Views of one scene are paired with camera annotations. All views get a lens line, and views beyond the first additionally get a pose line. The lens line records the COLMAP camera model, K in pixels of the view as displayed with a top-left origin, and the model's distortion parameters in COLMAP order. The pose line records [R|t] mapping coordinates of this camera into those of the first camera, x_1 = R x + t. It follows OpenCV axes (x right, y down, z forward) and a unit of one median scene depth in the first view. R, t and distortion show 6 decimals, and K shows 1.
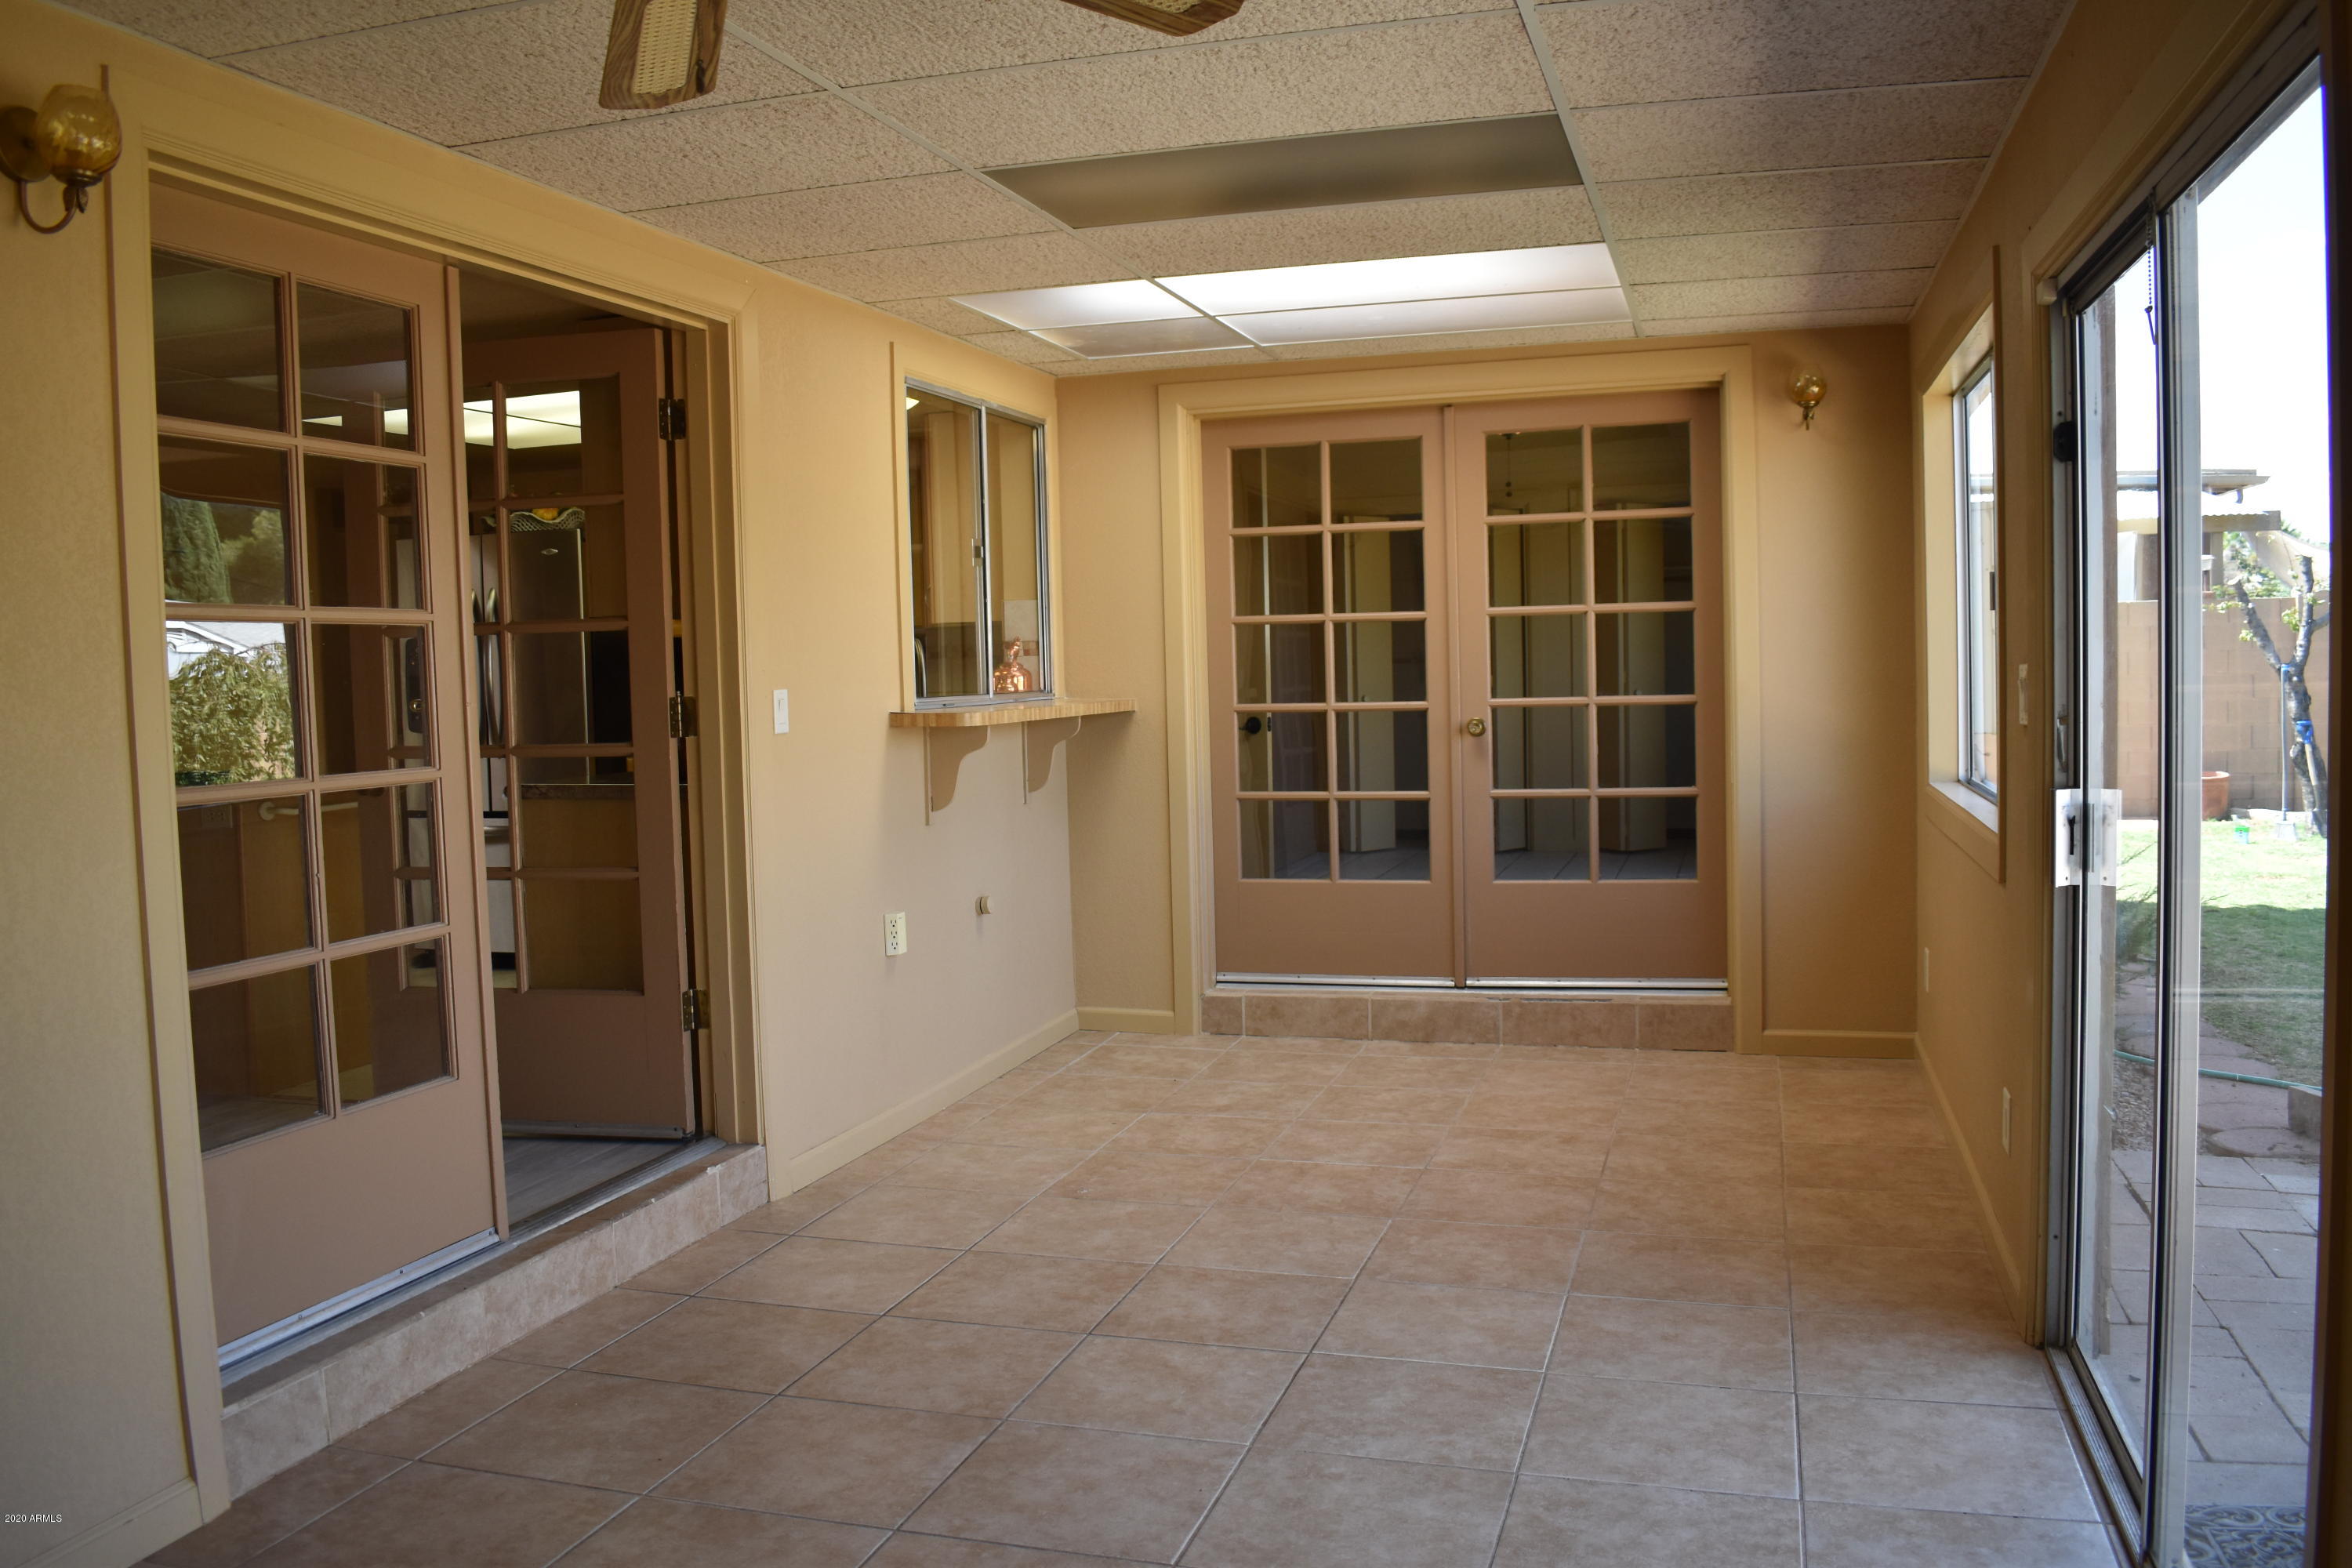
lens RADIAL K [[1912.8, 0, 1176.0], [0, 1912.8, 784.0], [0, 0, 1]] dist [-0.092818, 0.013834]
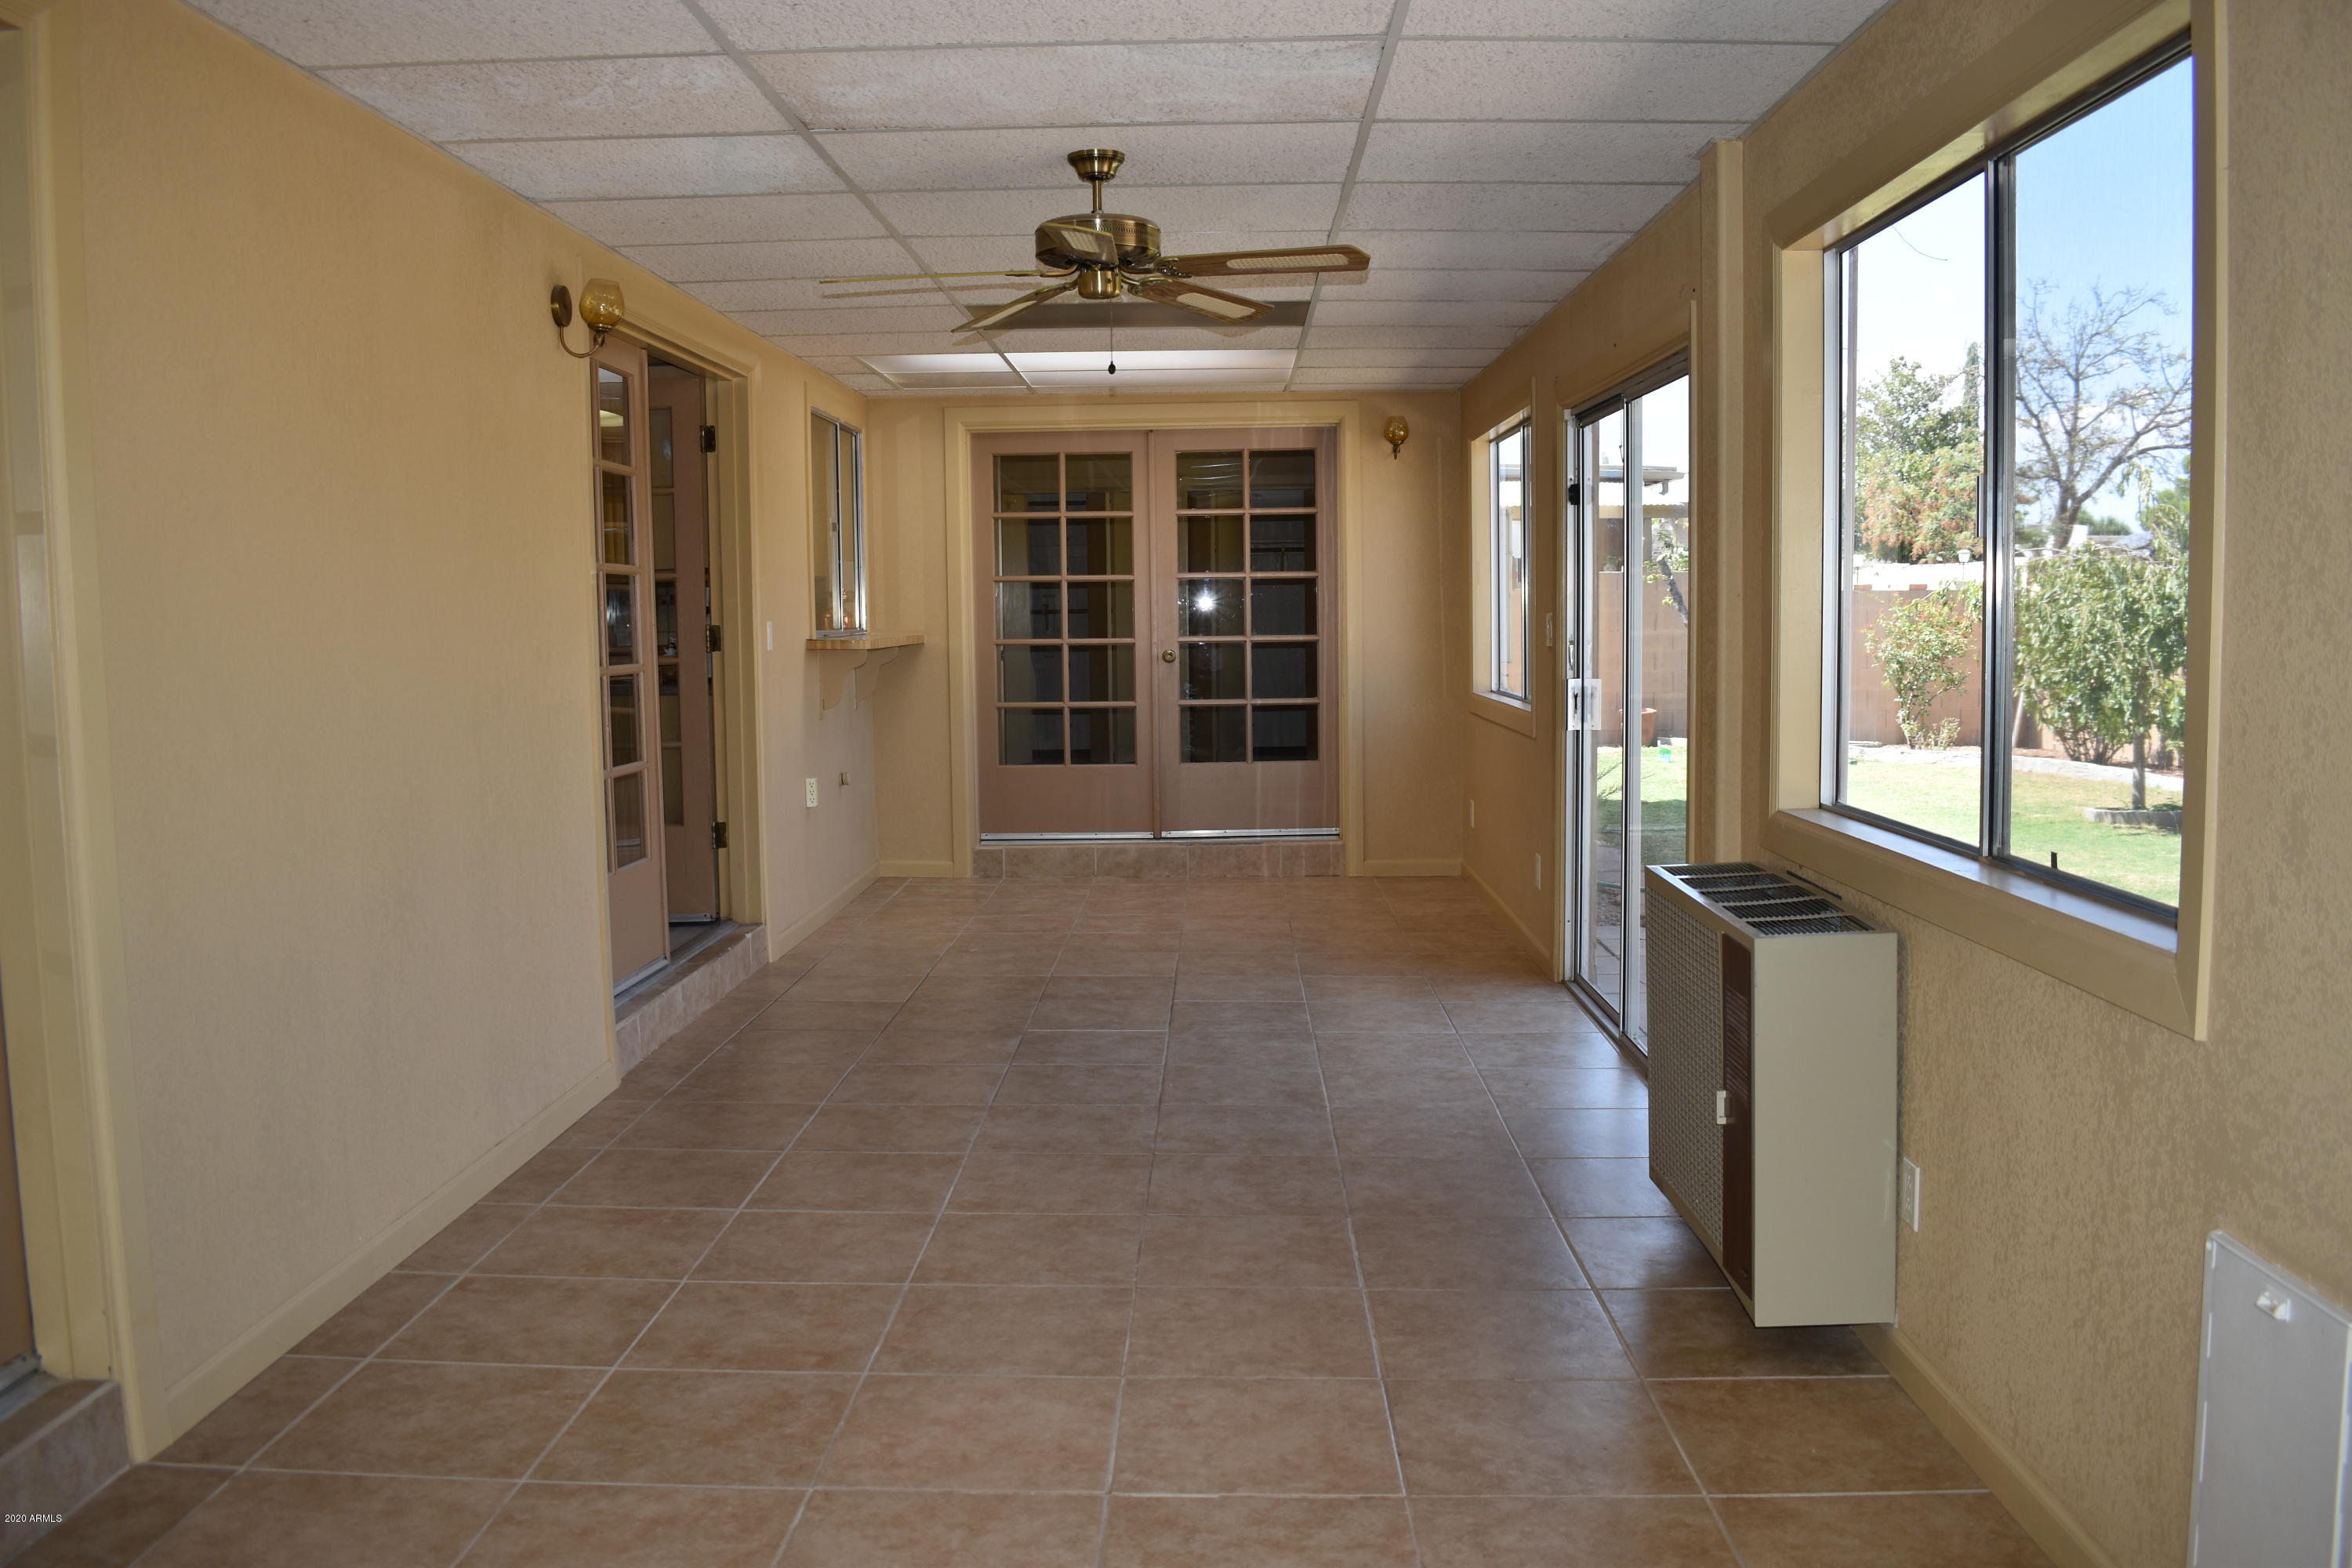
lens RADIAL K [[1912.8, 0, 1176.0], [0, 1912.8, 784.0], [0, 0, 1]] dist [-0.092818, 0.013834]
pose [[0.964285, -0.009035, 0.264714, -0.220784], [0.002911, 0.999719, 0.023518, 0.032634], [-0.264852, -0.021907, 0.964040, -0.392162]]
